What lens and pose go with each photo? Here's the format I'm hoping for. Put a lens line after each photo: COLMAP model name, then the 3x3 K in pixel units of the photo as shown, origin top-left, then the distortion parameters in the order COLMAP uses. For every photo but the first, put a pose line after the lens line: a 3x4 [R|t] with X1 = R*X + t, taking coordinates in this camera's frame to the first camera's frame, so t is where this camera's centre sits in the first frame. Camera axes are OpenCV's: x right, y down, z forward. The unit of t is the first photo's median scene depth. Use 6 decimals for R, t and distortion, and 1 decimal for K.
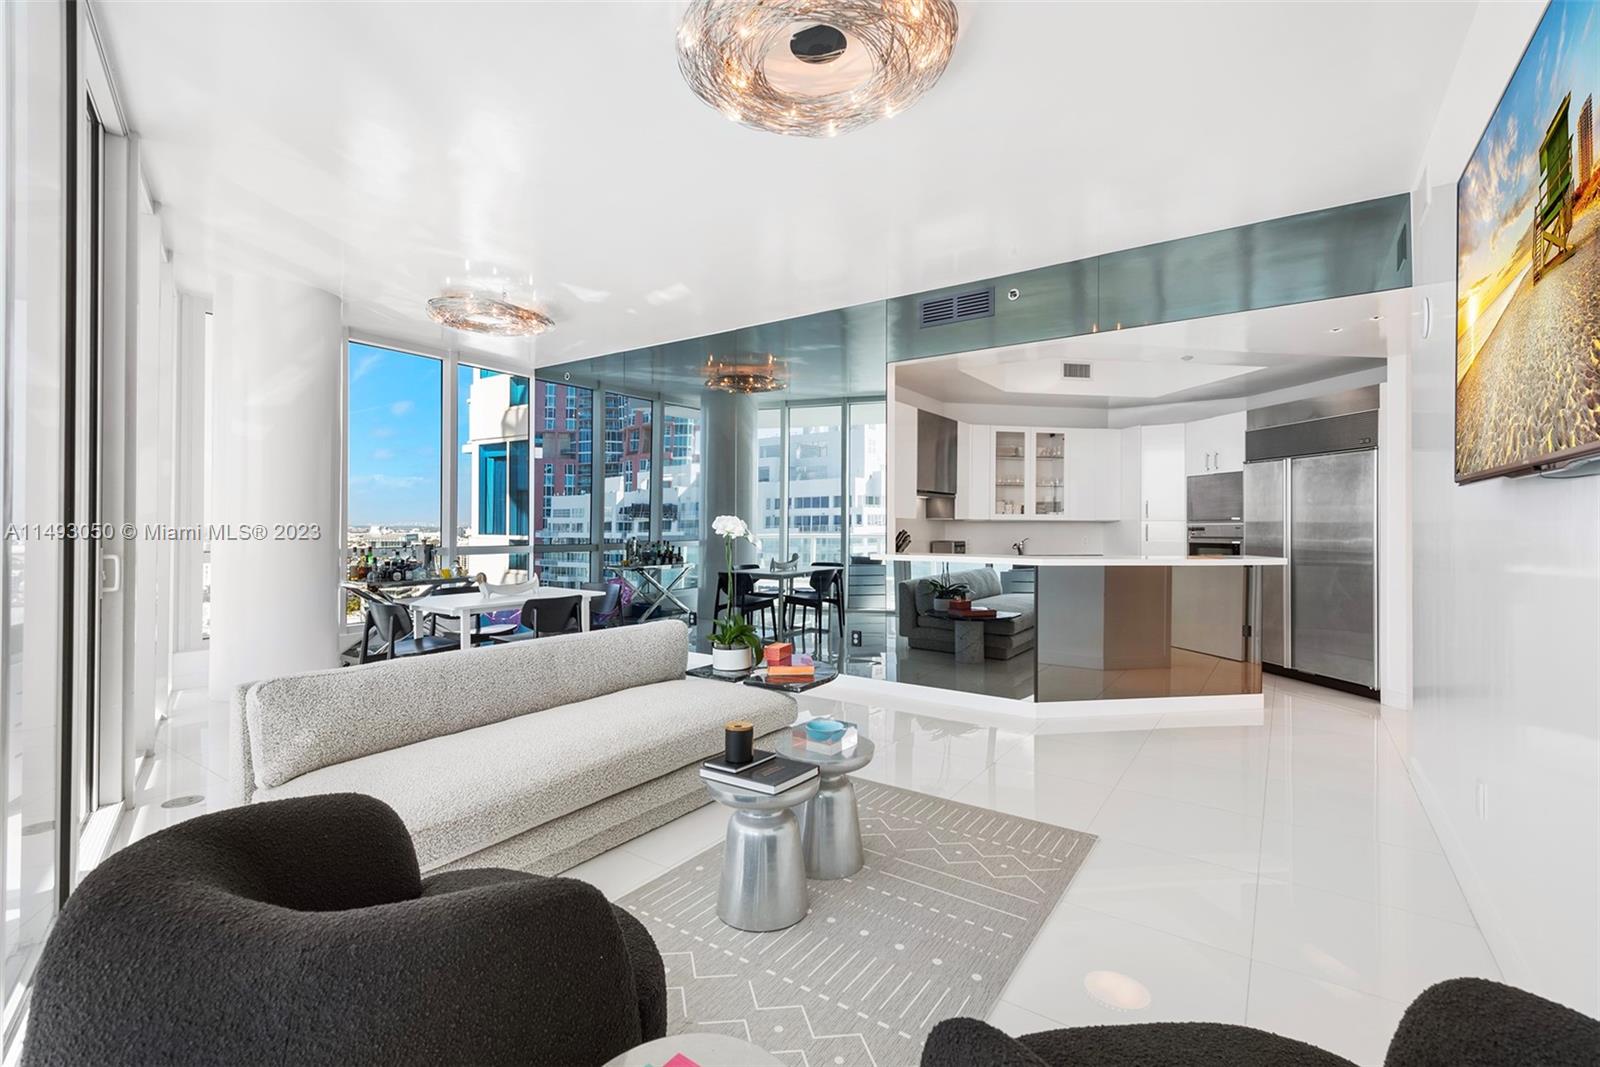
lens RADIAL K [[720.3, 0, 816.1], [0, 720.3, 516.5], [0, 0, 1]] dist [0.002430, -0.001302]
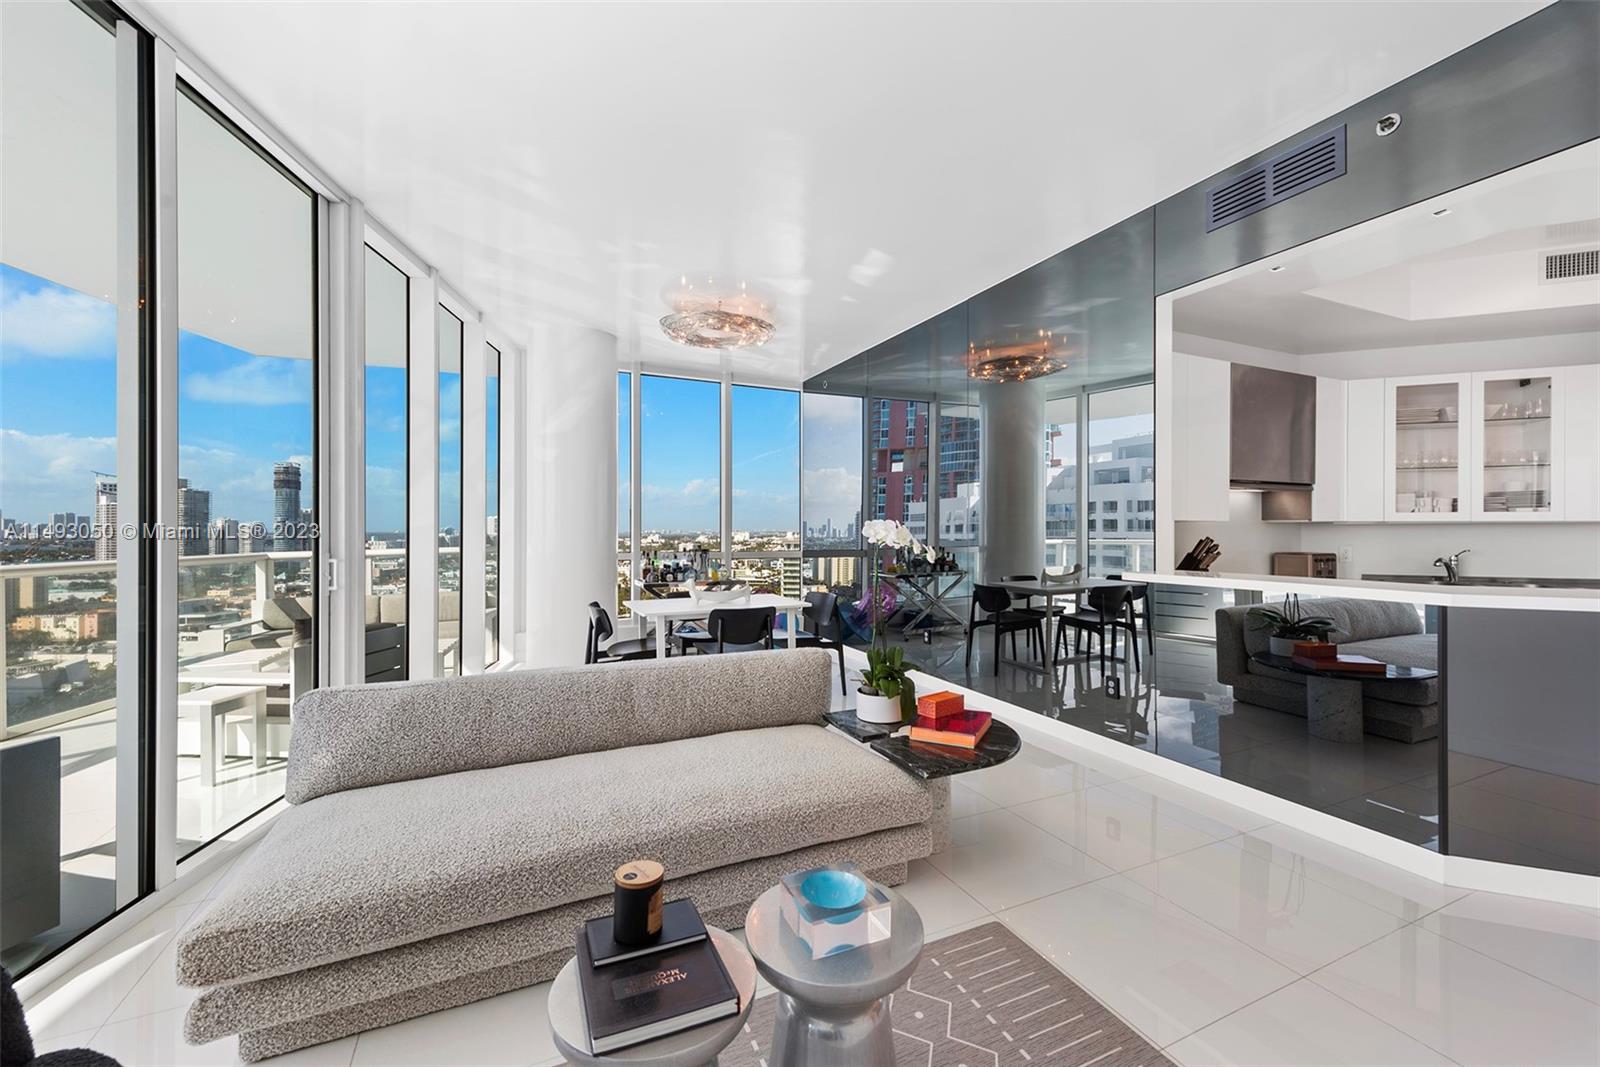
lens RADIAL K [[653.7, 0, 788.4], [0, 653.7, 522.2], [0, 0, 1]] dist [0.011799, -0.001805]
pose [[0.850455, -0.010122, -0.525950, 0.113951], [0.010464, 0.999943, -0.002325, 0.001338], [0.525944, -0.003526, 0.850512, 0.240398]]
